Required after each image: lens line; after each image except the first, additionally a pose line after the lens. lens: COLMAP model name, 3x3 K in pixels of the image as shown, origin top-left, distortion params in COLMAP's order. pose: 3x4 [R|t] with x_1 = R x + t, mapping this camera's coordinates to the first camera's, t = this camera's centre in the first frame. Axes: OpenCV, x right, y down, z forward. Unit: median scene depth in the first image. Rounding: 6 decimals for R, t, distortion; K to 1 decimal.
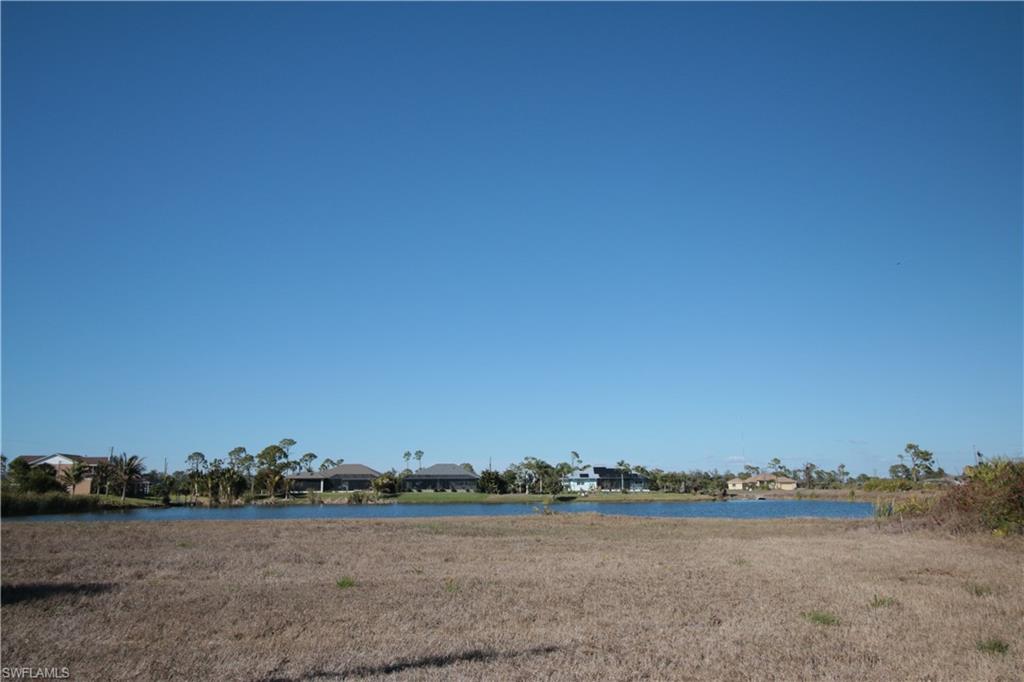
lens RADIAL K [[805.8, 0, 521.2], [0, 805.8, 332.7], [0, 0, 1]] dist [0.014730, -0.014969]
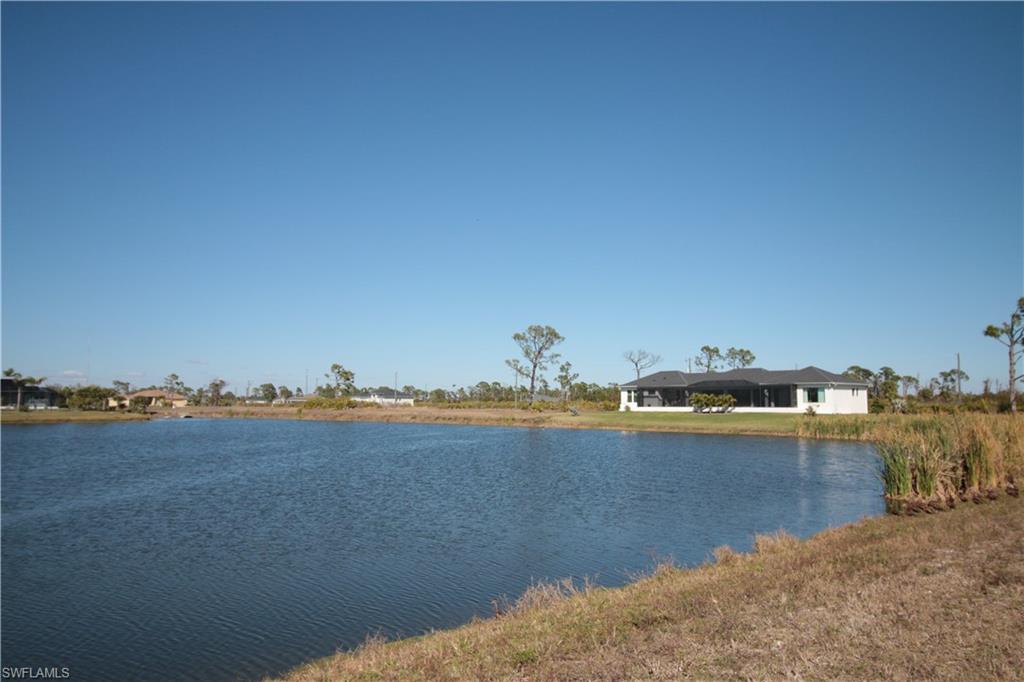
lens RADIAL K [[750.3, 0, 527.7], [0, 750.3, 318.7], [0, 0, 1]] dist [0.000923, 0.005090]
pose [[0.697092, 0.087855, 0.711578, -0.044571], [-0.142097, 0.989707, 0.017009, 0.028265], [-0.702759, -0.112970, 0.702401, 0.152882]]
